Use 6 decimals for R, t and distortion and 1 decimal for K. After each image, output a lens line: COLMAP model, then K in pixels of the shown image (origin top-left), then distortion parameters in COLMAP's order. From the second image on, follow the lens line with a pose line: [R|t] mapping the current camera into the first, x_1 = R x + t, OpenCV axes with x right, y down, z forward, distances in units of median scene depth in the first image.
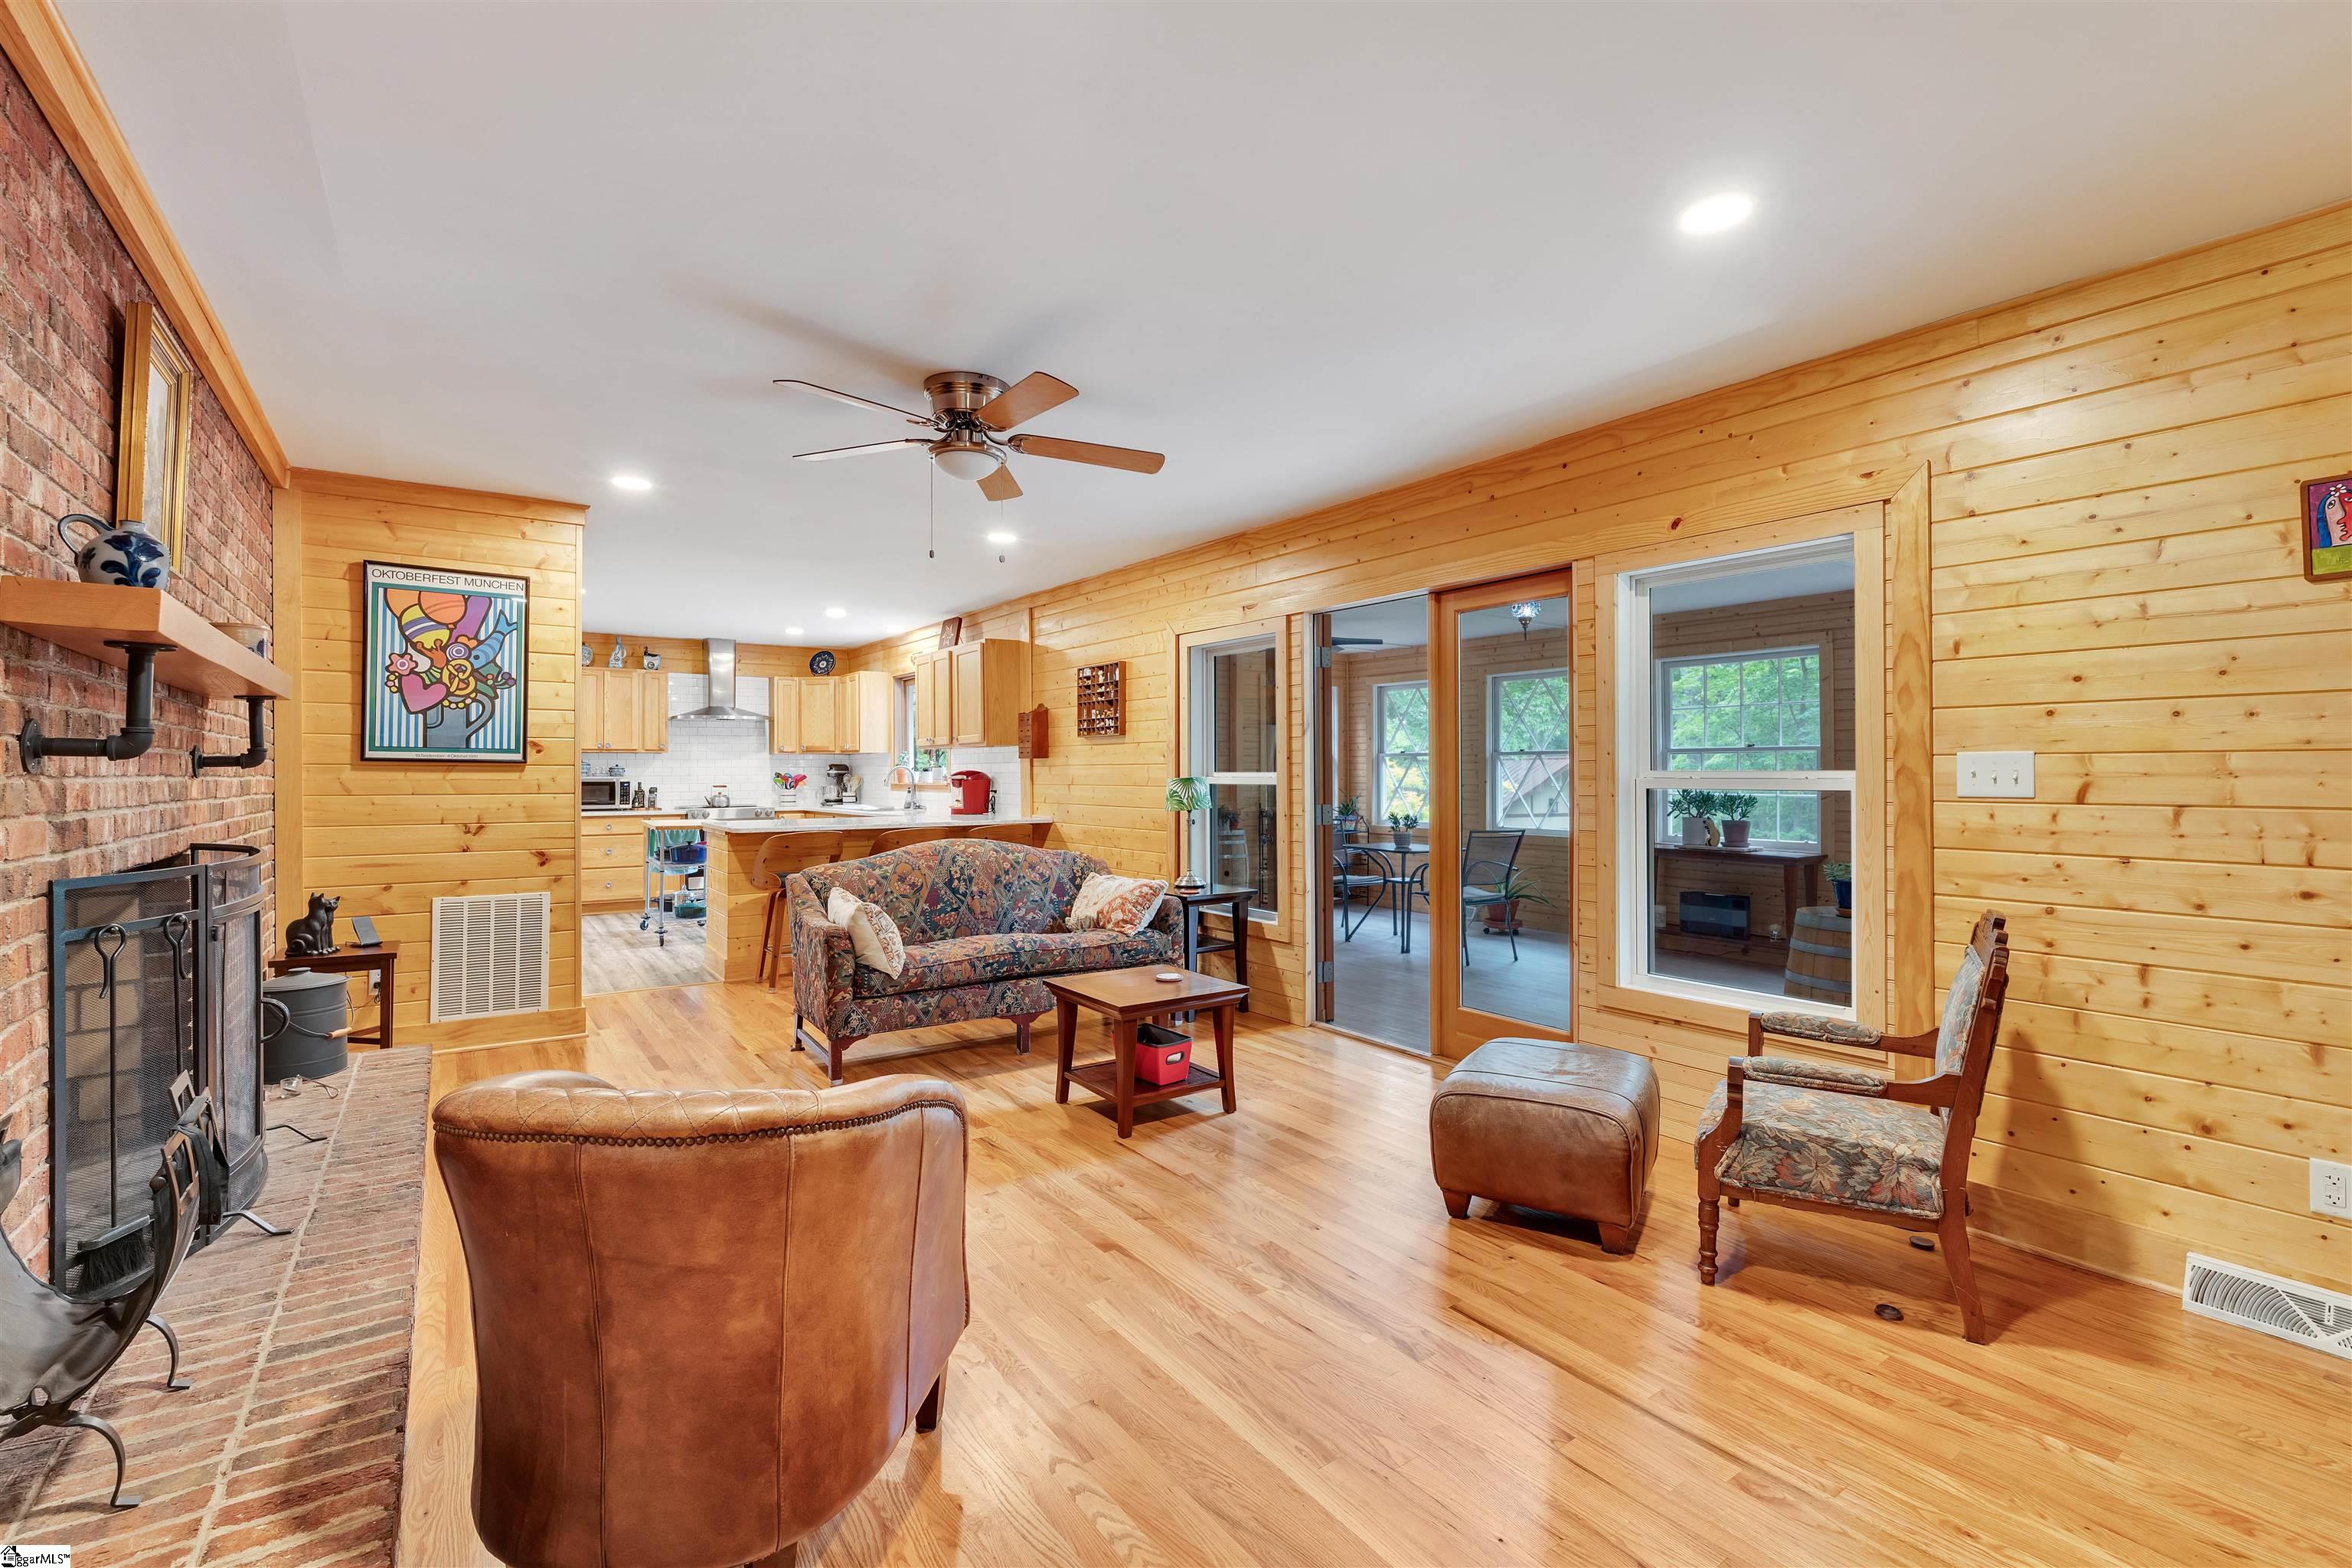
lens RADIAL K [[1030.9, 0, 1172.3], [0, 1030.9, 769.5], [0, 0, 1]] dist [-0.006421, 0.001428]
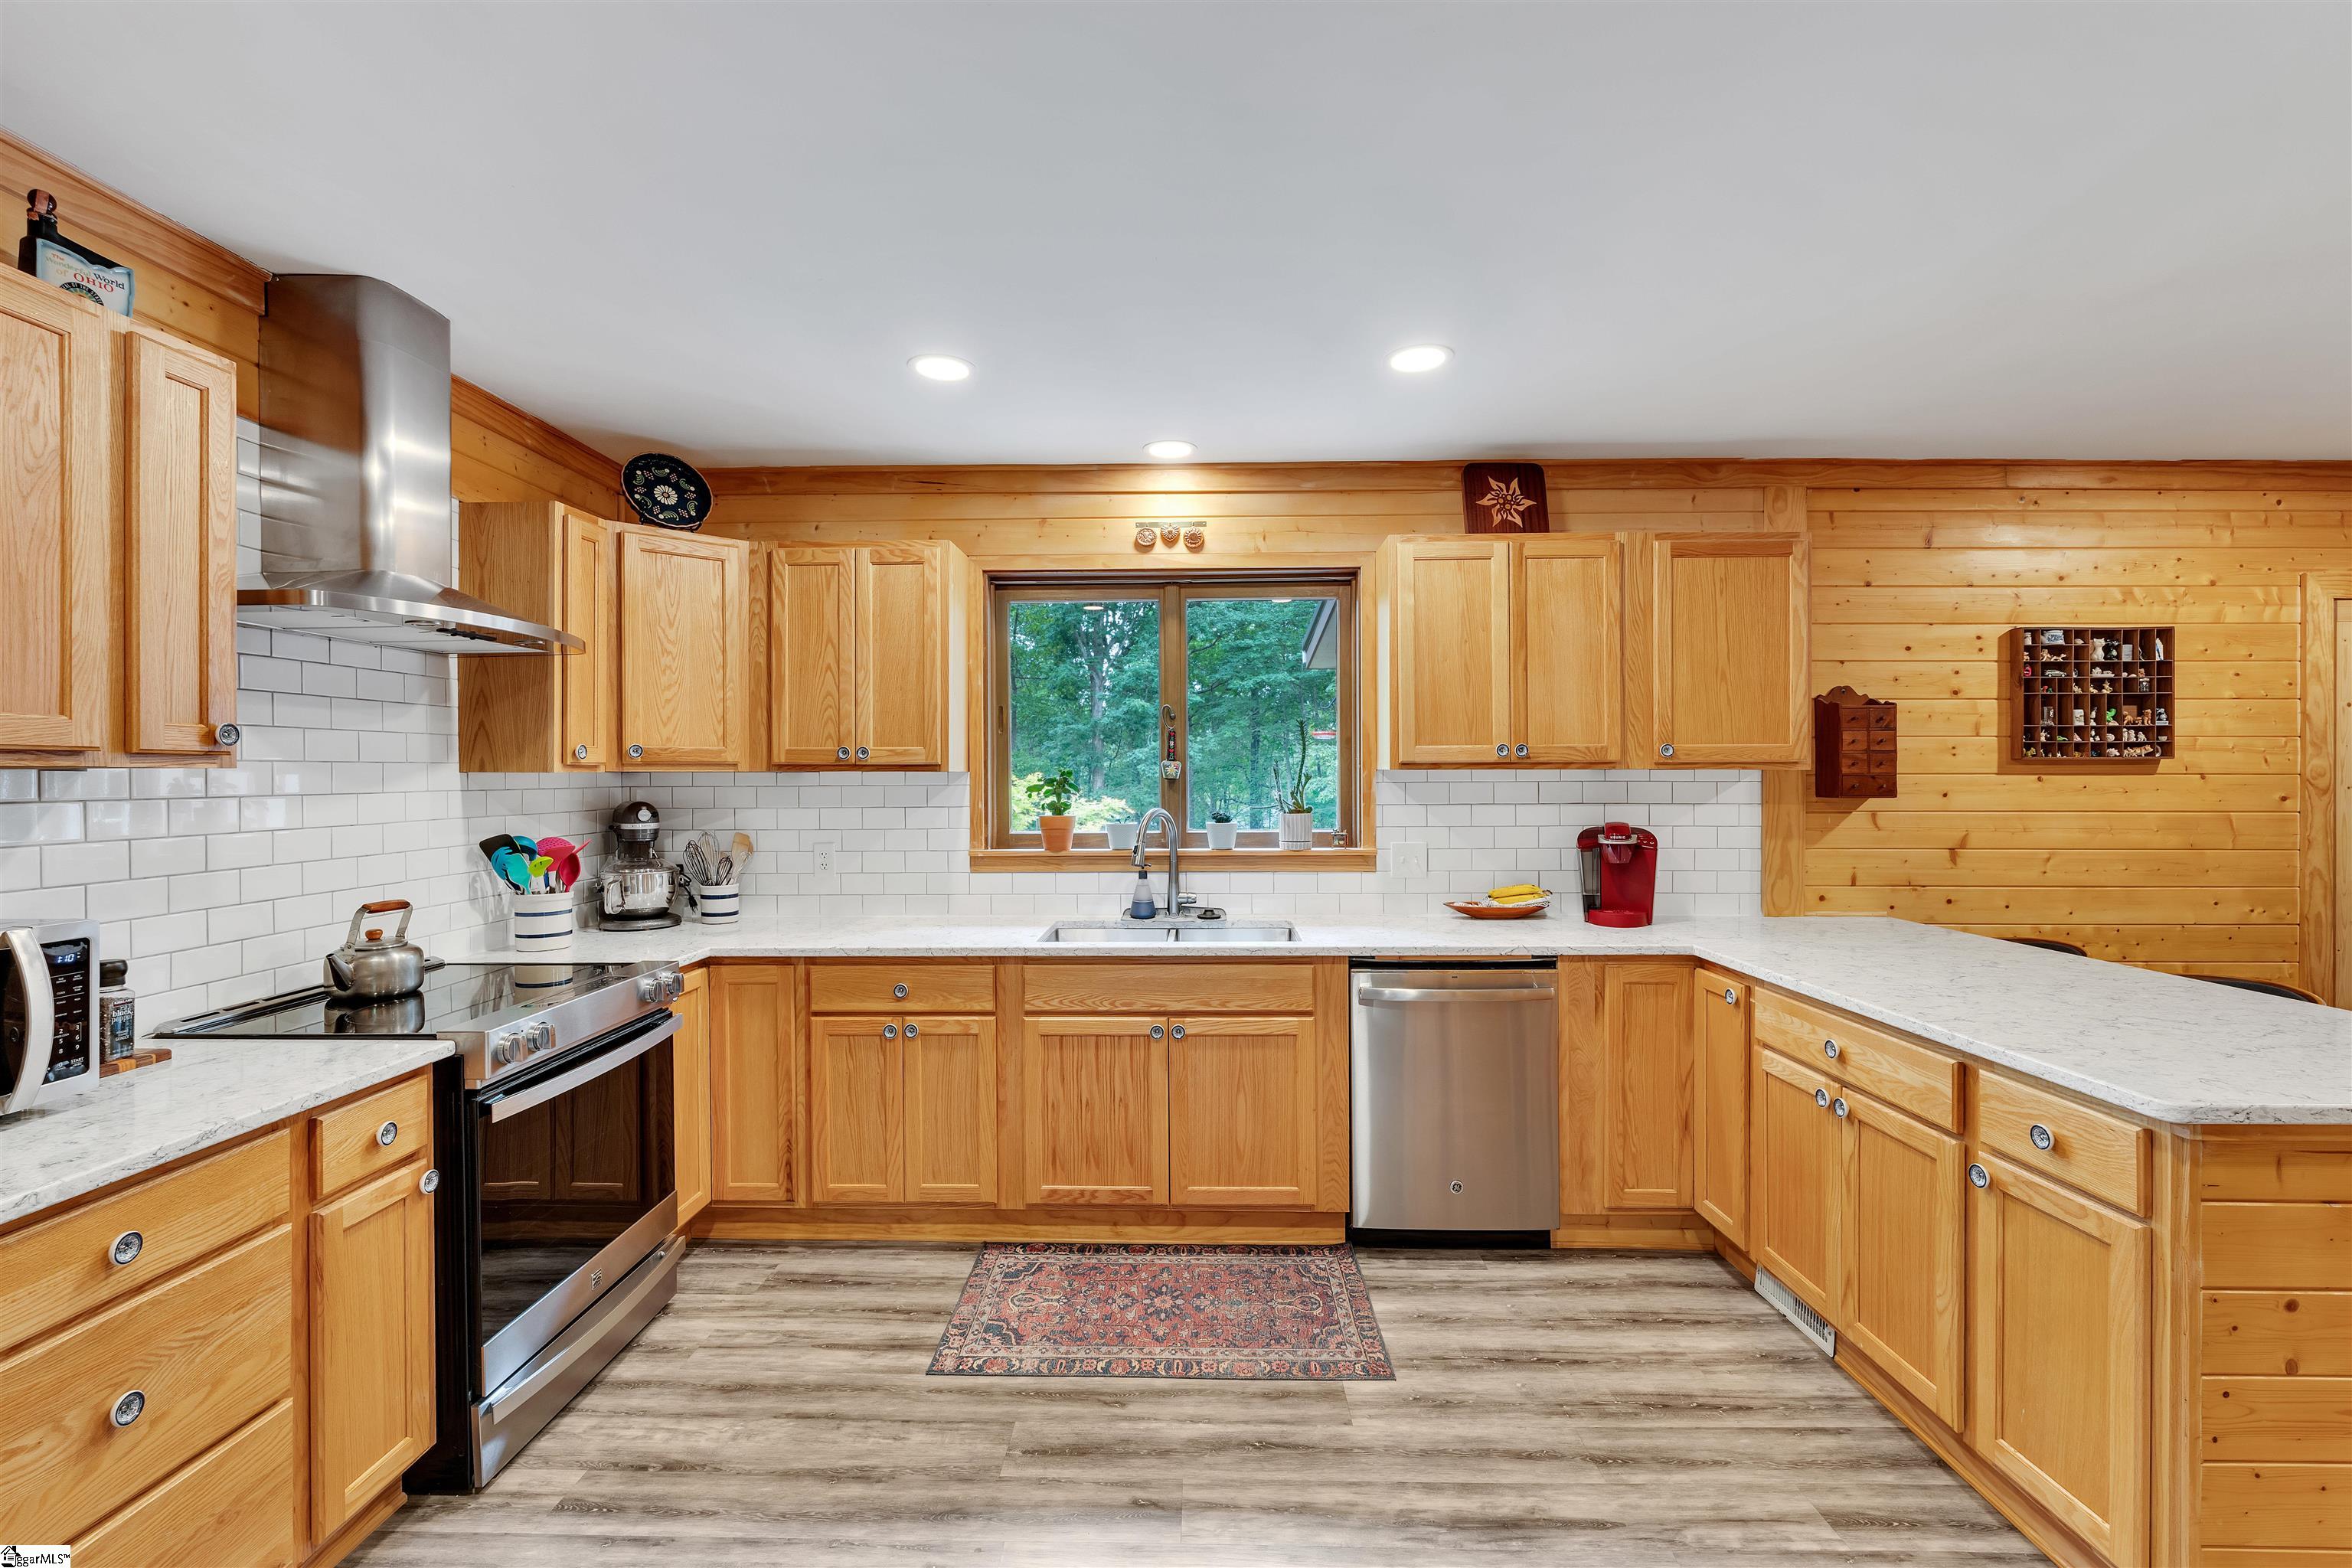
lens RADIAL K [[1030.9, 0, 1183.0], [0, 1030.9, 773.3], [0, 0, 1]] dist [-0.006421, 0.001428]
pose [[0.593325, 0.002005, 0.804960, -0.785380], [-0.002715, 0.999996, -0.000489, -0.023485], [-0.804958, -0.001895, 0.593328, 1.058964]]
